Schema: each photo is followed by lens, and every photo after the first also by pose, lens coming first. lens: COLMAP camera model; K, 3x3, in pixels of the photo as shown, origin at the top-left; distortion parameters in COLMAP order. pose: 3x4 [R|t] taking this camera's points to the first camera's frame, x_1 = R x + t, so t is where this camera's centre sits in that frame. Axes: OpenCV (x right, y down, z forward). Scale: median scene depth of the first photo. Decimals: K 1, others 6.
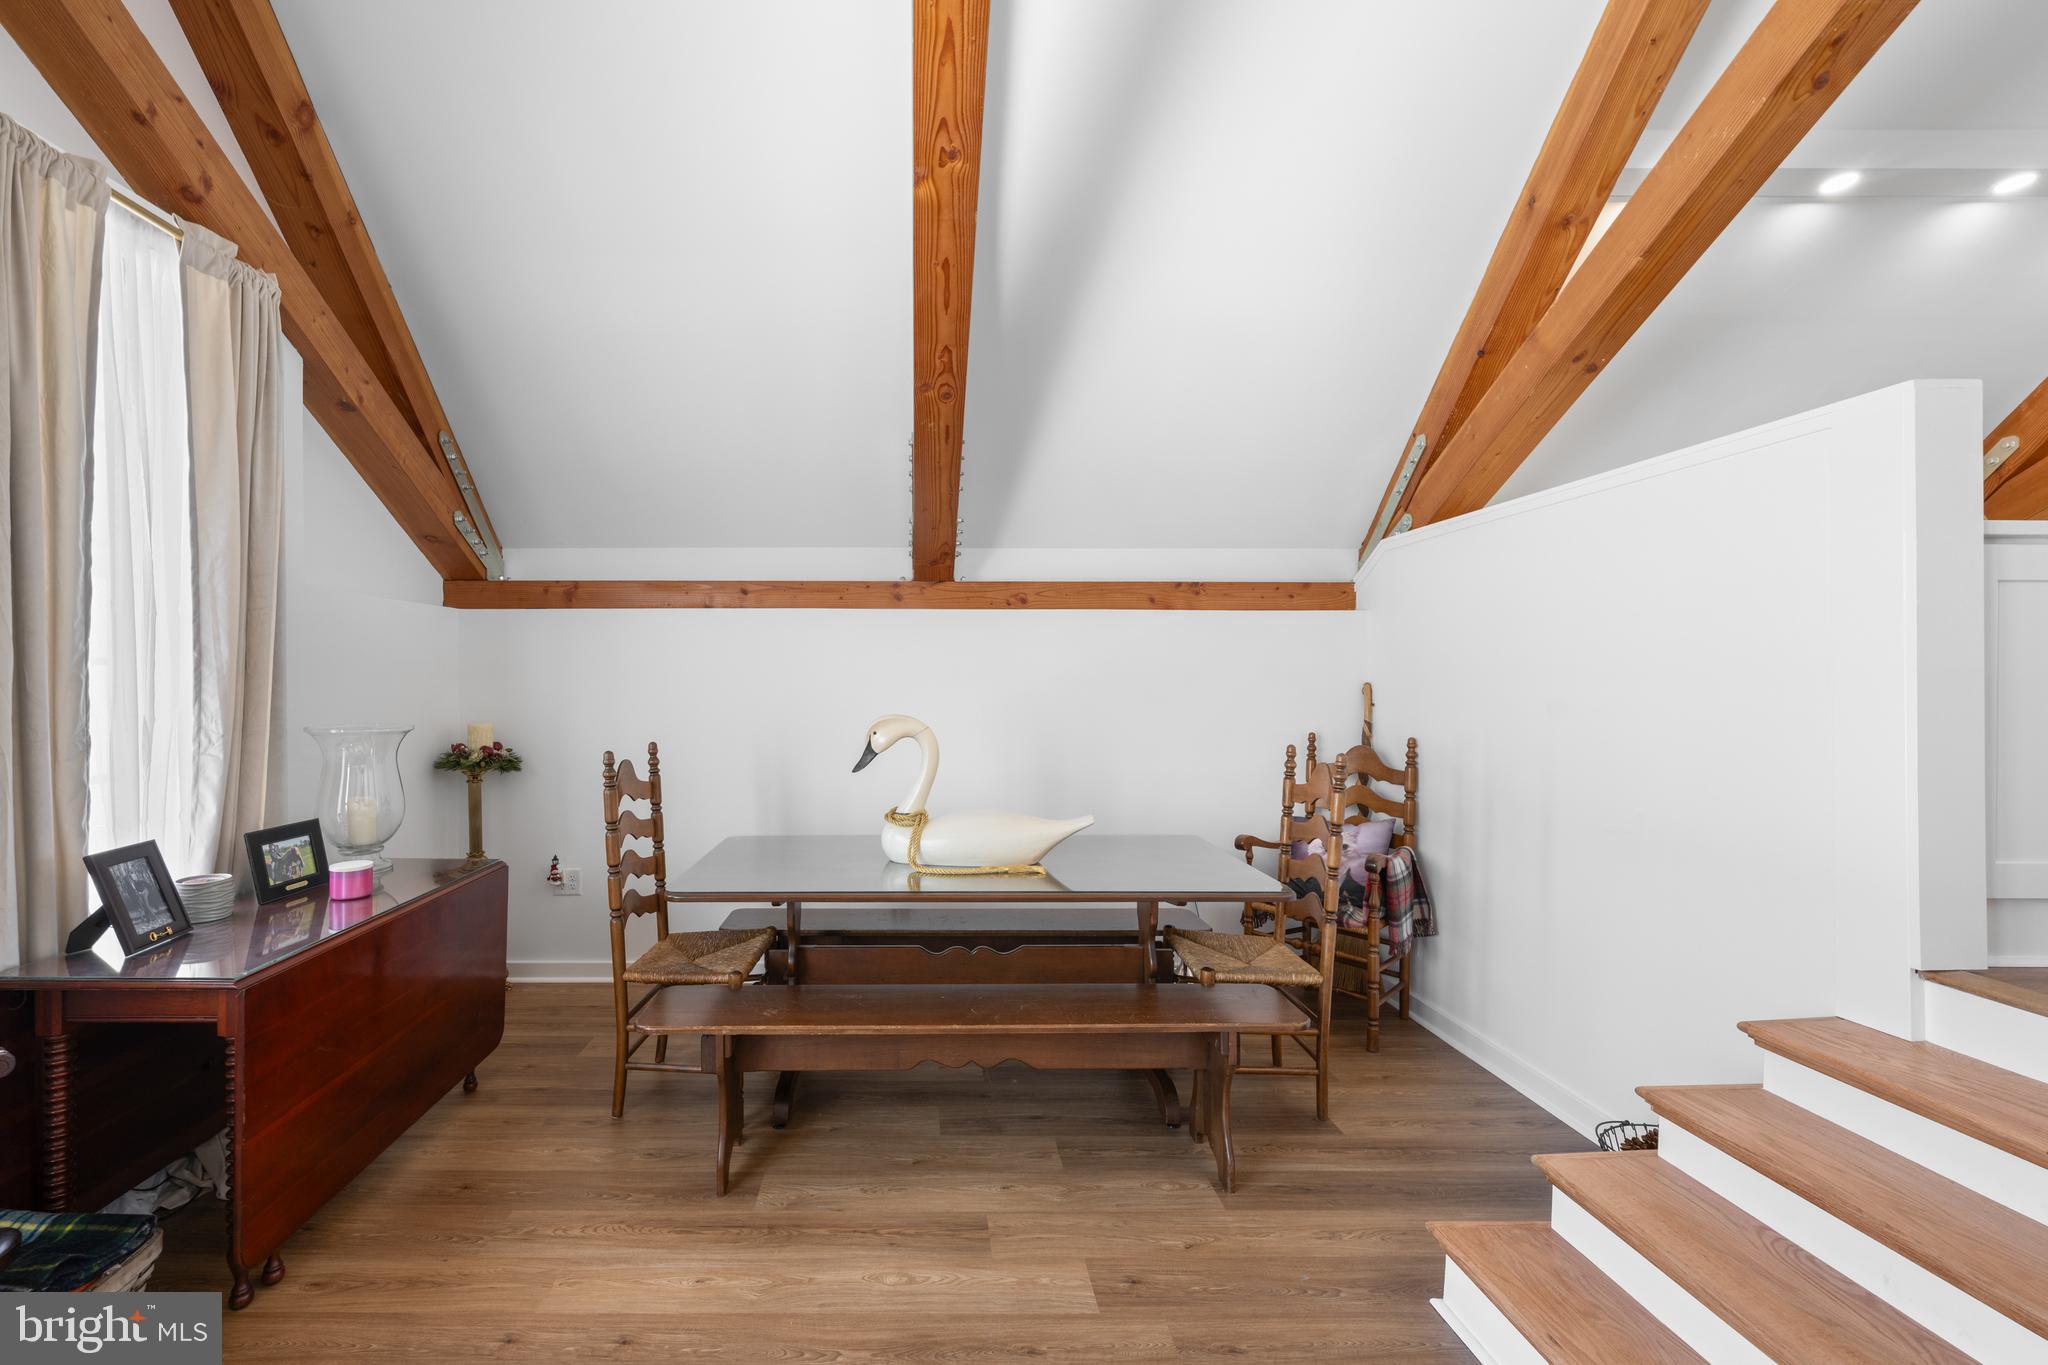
lens RADIAL K [[825.2, 0, 920.0], [0, 825.2, 681.0], [0, 0, 1]] dist [-0.001901, 0.000195]
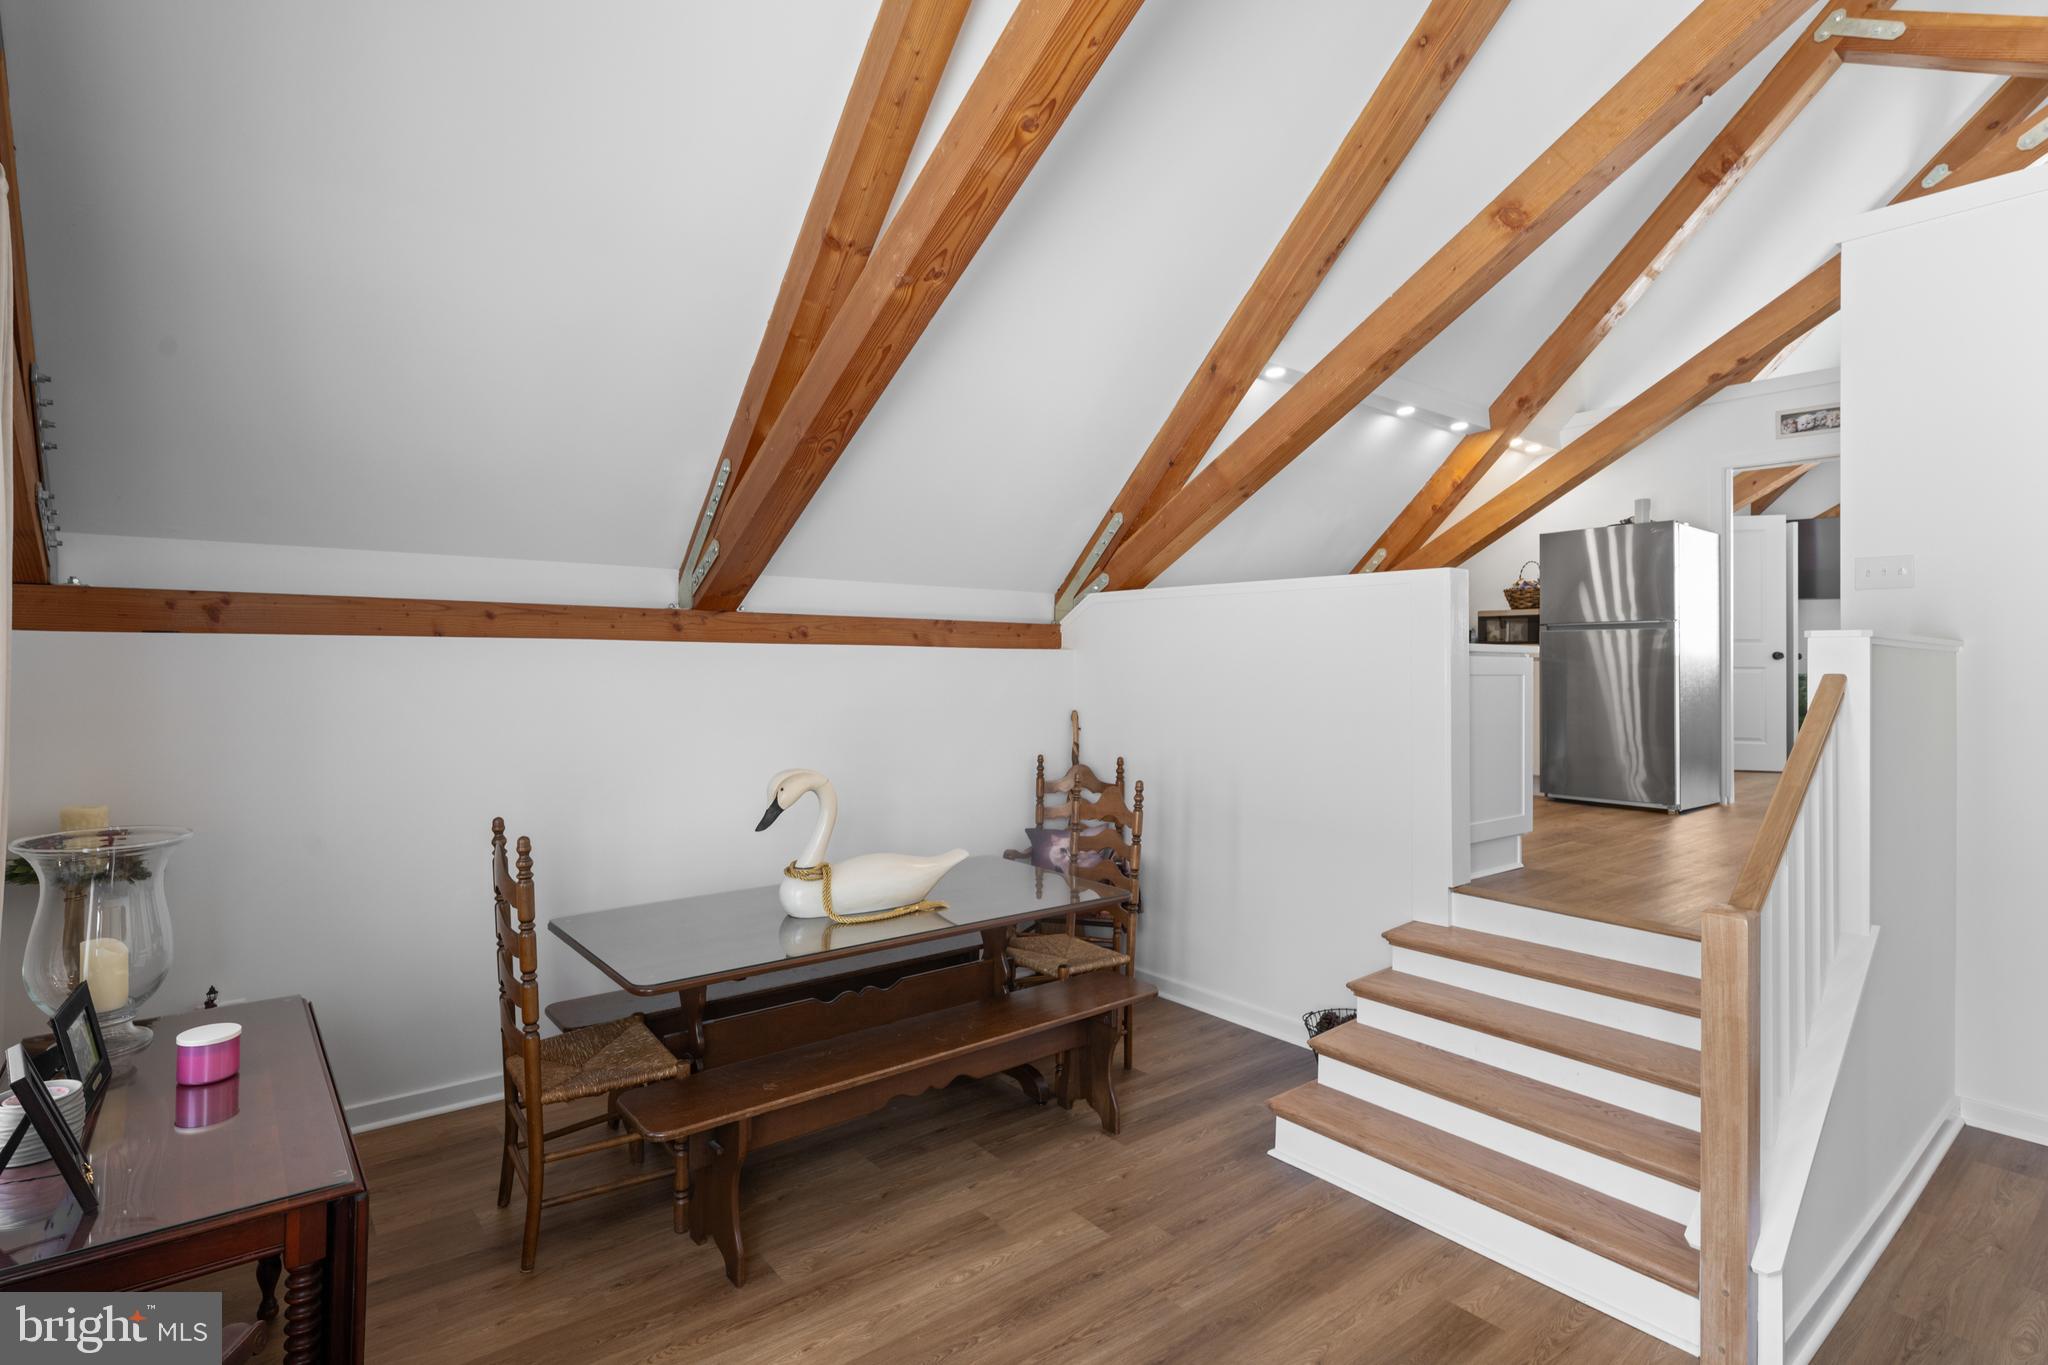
lens RADIAL K [[983.7, 0, 971.0], [0, 983.7, 651.3], [0, 0, 1]] dist [-0.004330, -0.000108]
pose [[0.803308, 0.009197, 0.595493, -0.572683], [-0.000917, 0.999899, -0.014207, -0.084893], [-0.595563, 0.010867, 0.803235, -0.077649]]
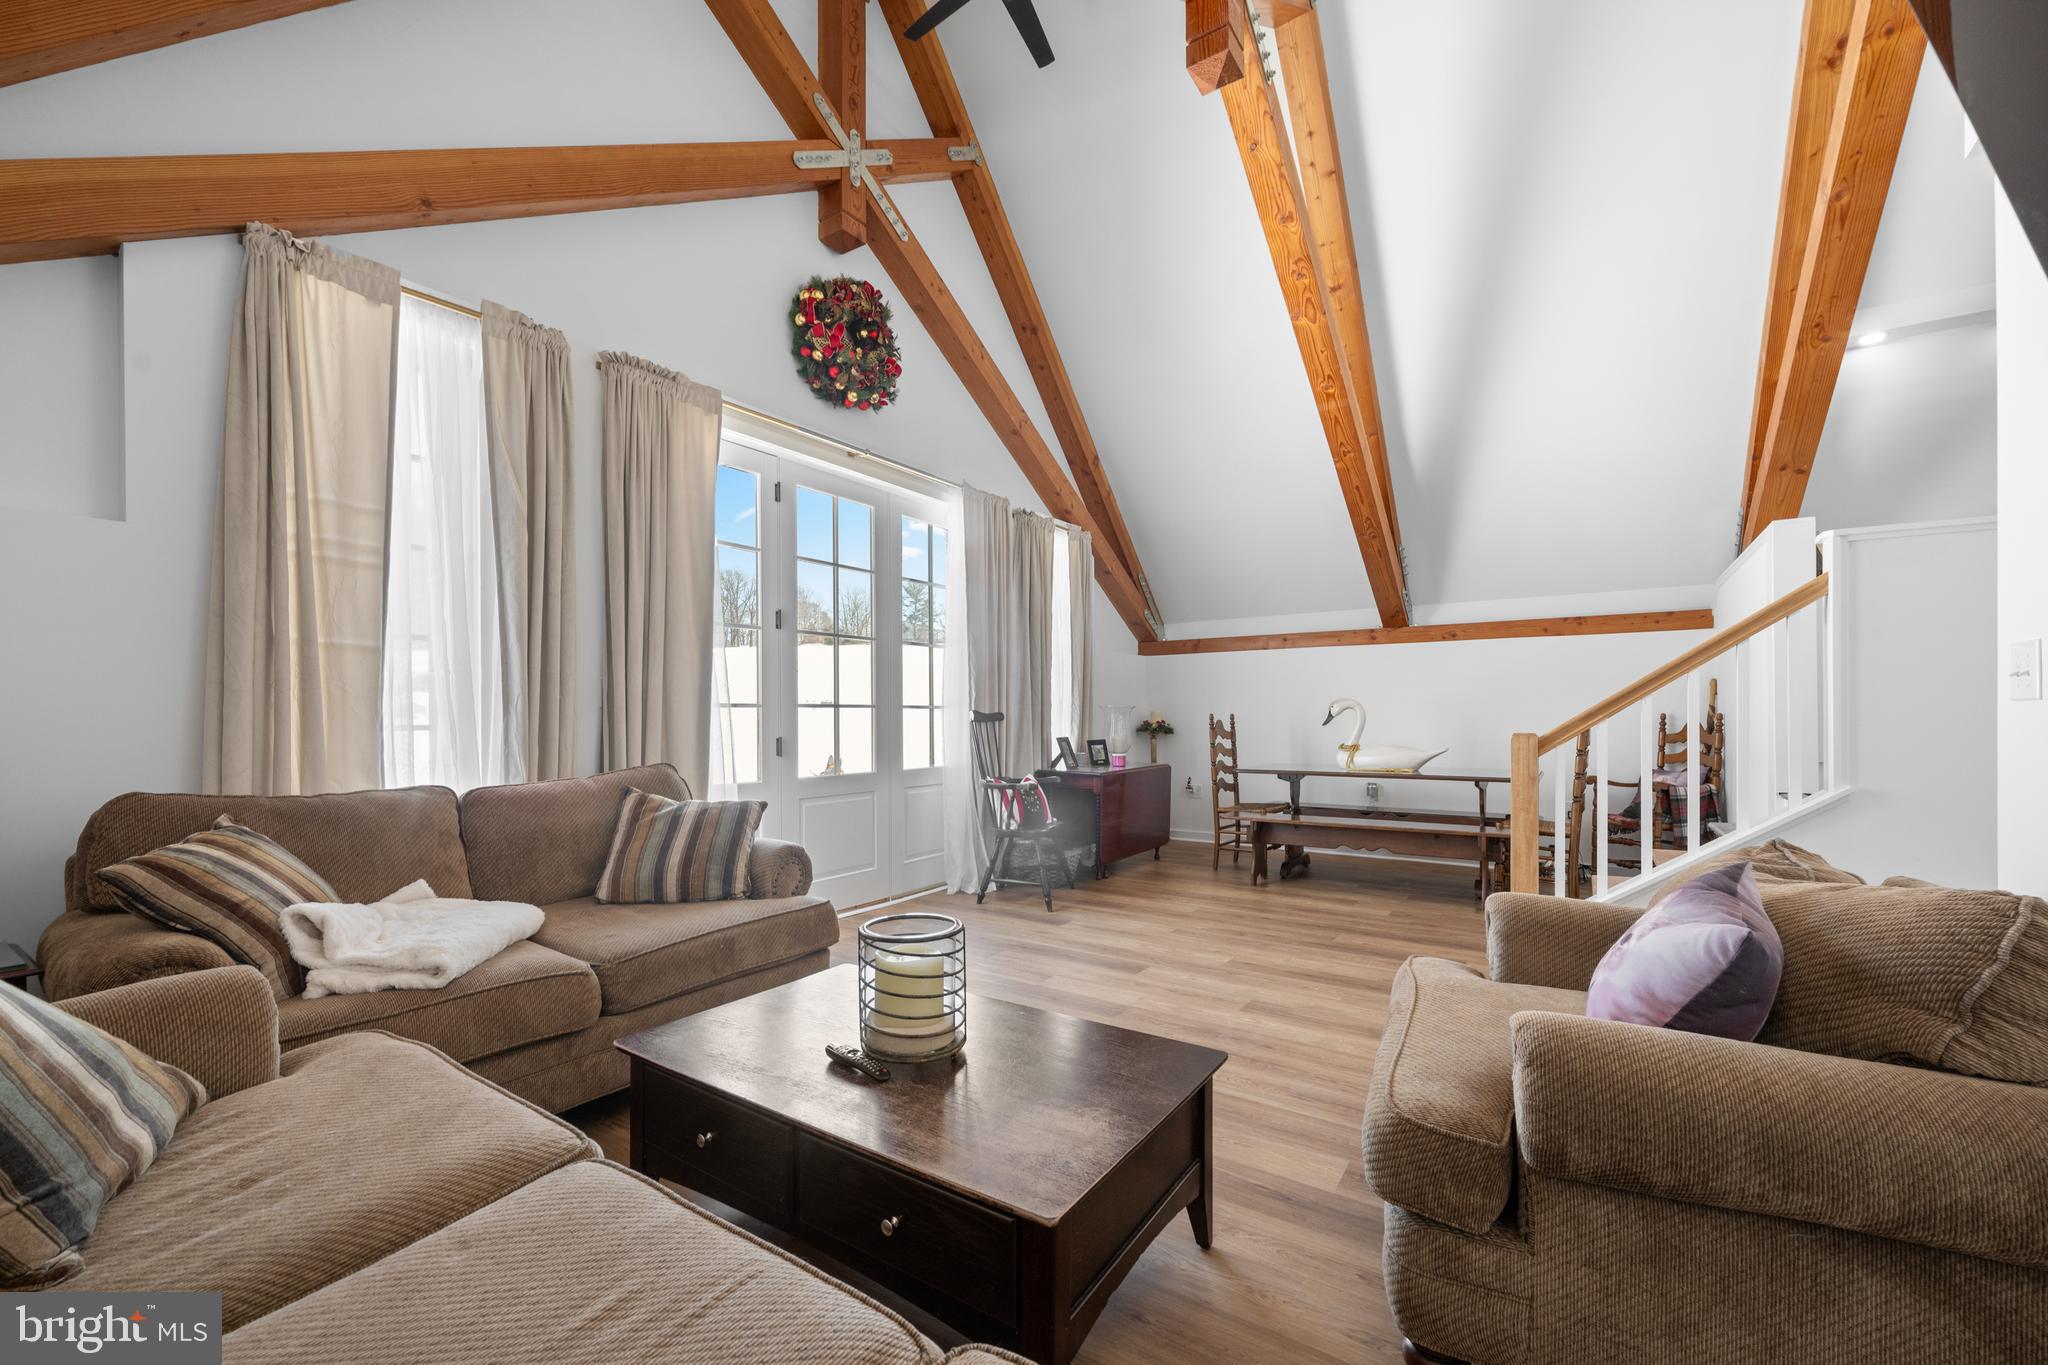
lens RADIAL K [[807.7, 0, 1052.7], [0, 807.7, 716.5], [0, 0, 1]] dist [0.013612, -0.000035]
pose [[0.836767, -0.003074, -0.547551, 0.474233], [0.003734, 0.999993, 0.000092, 0.084731], [0.547547, -0.002122, 0.836772, -1.102268]]
